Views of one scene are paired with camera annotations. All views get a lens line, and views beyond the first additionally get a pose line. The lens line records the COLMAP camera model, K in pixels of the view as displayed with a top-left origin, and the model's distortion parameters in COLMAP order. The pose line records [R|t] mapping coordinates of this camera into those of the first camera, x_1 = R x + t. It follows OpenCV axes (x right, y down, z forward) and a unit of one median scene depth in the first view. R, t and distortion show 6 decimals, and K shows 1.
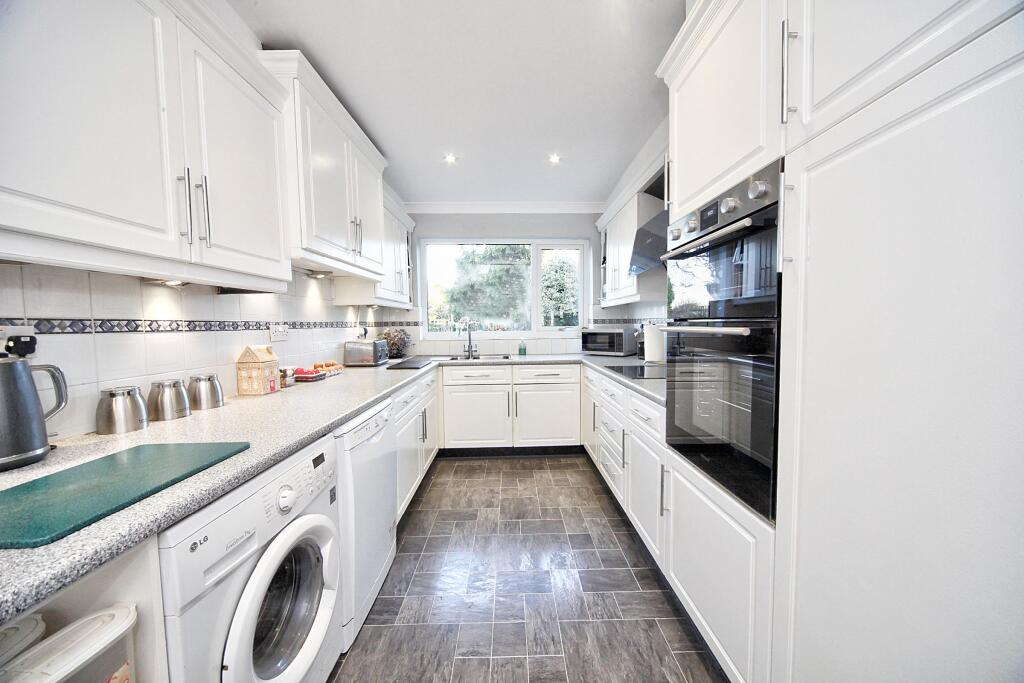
lens RADIAL K [[352.4, 0, 512.7], [0, 352.4, 343.6], [0, 0, 1]] dist [-0.002961, 0.000046]
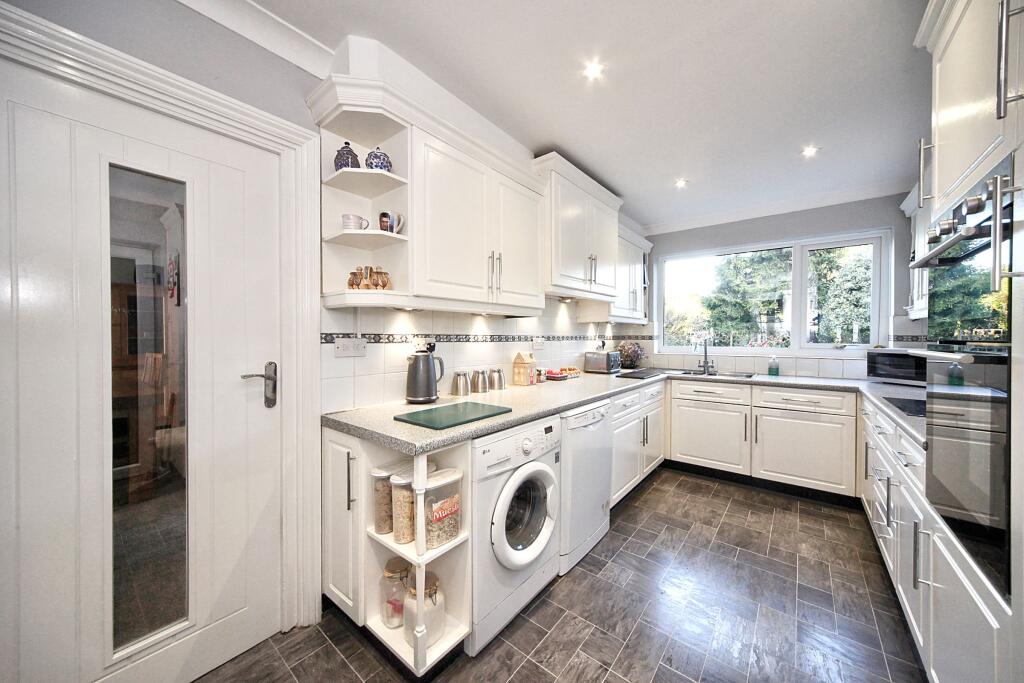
lens RADIAL K [[352.5, 0, 512.0], [0, 352.5, 341.5], [0, 0, 1]] dist [0.000947, 0.000035]
pose [[0.767672, 0.021657, -0.640477, 0.135896], [-0.047127, 0.998631, -0.022718, -0.001762], [0.639108, 0.047624, 0.767641, -0.130746]]
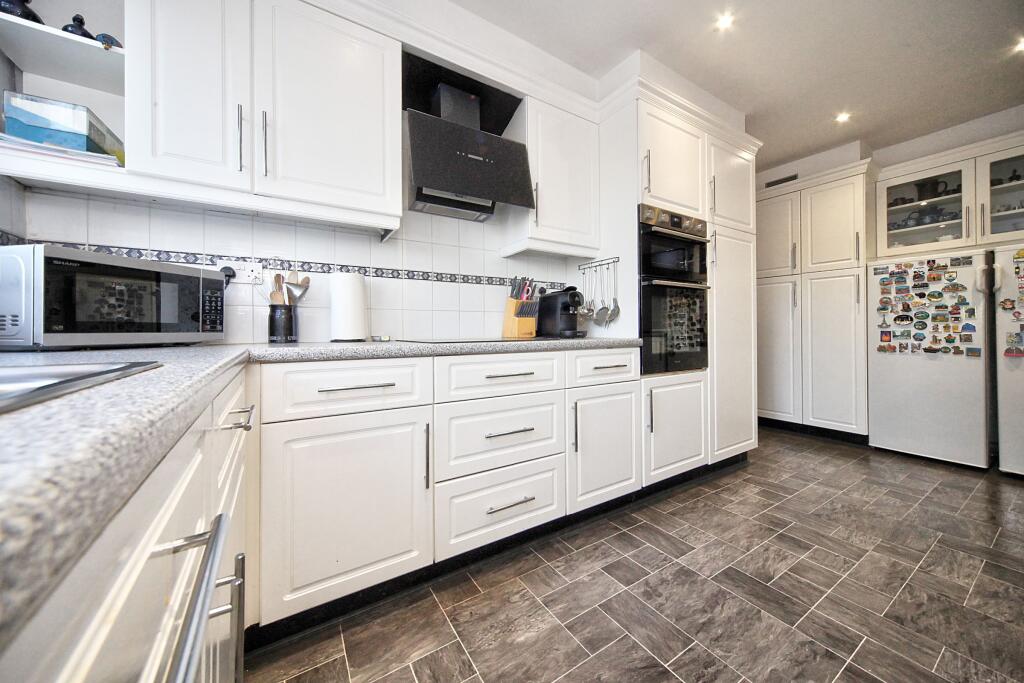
lens RADIAL K [[366.6, 0, 512.2], [0, 366.6, 331.2], [0, 0, 1]] dist [0.000119, -0.000063]
pose [[-0.528411, 0.024041, 0.848648, -0.258589], [0.060988, 0.998091, 0.009700, 0.055305], [-0.846795, 0.056883, -0.528868, 1.273451]]
